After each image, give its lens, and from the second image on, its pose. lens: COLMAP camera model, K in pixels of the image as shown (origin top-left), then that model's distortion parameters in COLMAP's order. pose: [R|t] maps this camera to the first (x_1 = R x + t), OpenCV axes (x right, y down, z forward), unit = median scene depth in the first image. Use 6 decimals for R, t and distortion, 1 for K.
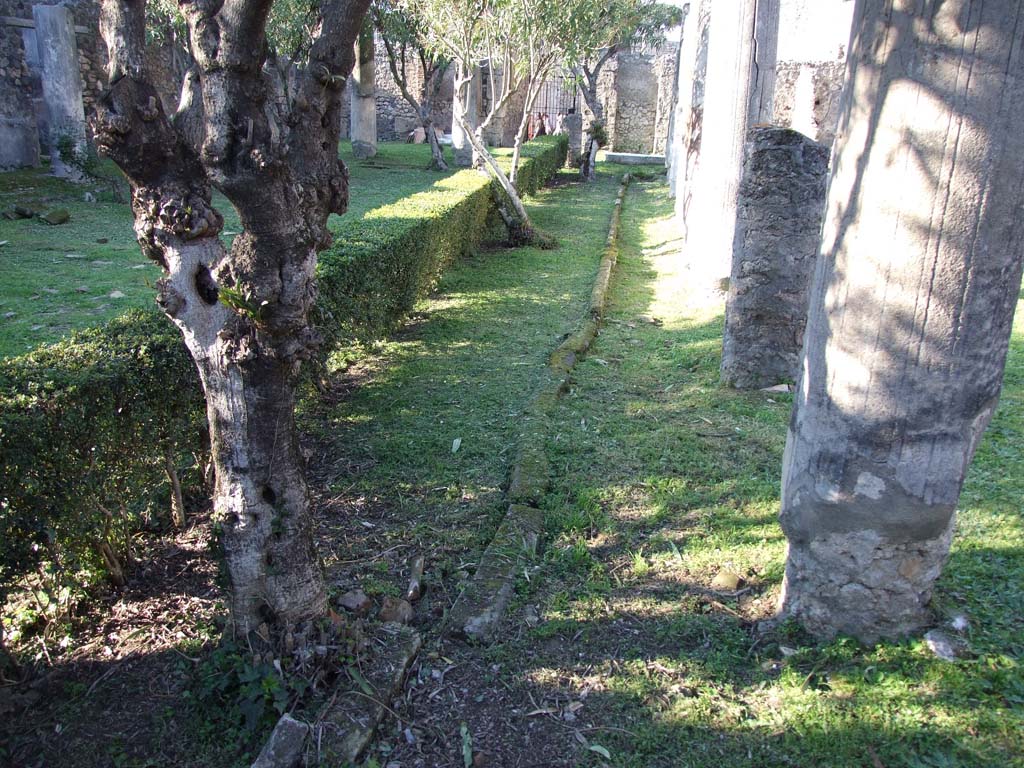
lens RADIAL K [[830.5, 0, 507.4], [0, 830.5, 360.7], [0, 0, 1]] dist [-0.042236, 0.047684]
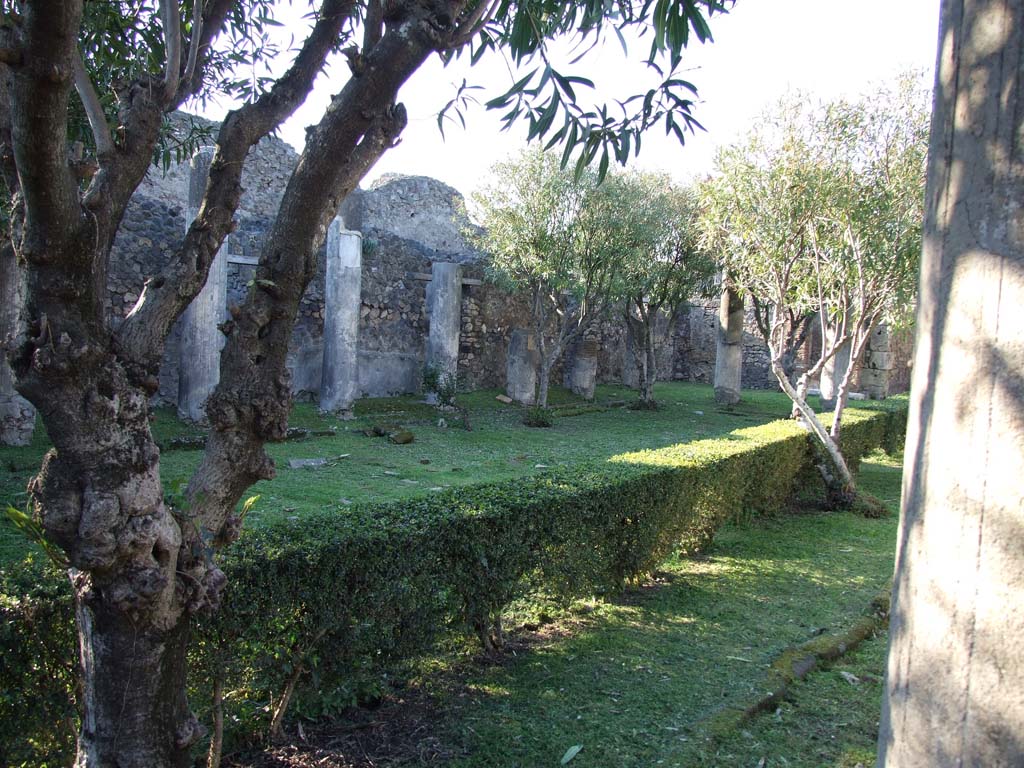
lens RADIAL K [[822.8, 0, 503.3], [0, 822.8, 370.2], [0, 0, 1]] dist [-0.069157, 0.073473]
pose [[0.881295, 0.033440, -0.471381, 0.128755], [-0.163089, 0.957730, -0.236971, -0.028898], [0.443532, 0.285718, 0.849497, 0.128099]]
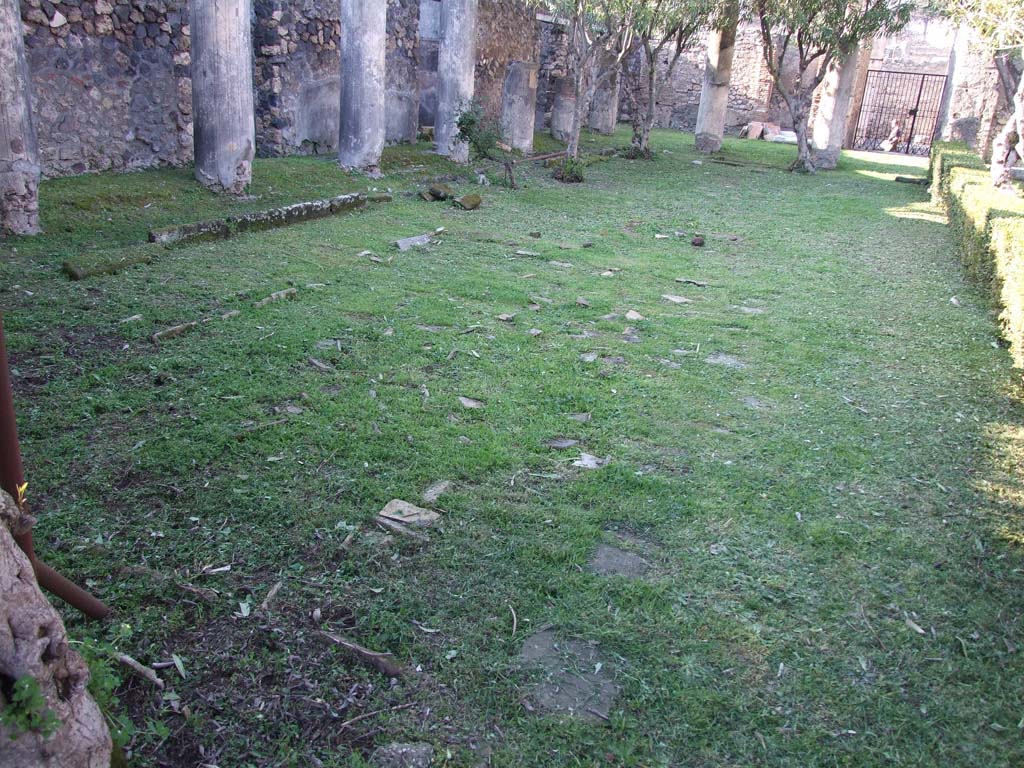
lens RADIAL K [[822.8, 0, 503.3], [0, 822.8, 370.2], [0, 0, 1]] dist [-0.069157, 0.073473]
pose [[0.964637, 0.123805, -0.232695, -0.387558], [-0.117129, 0.992213, 0.042350, -0.043783], [0.236127, -0.013597, 0.971627, 0.168259]]
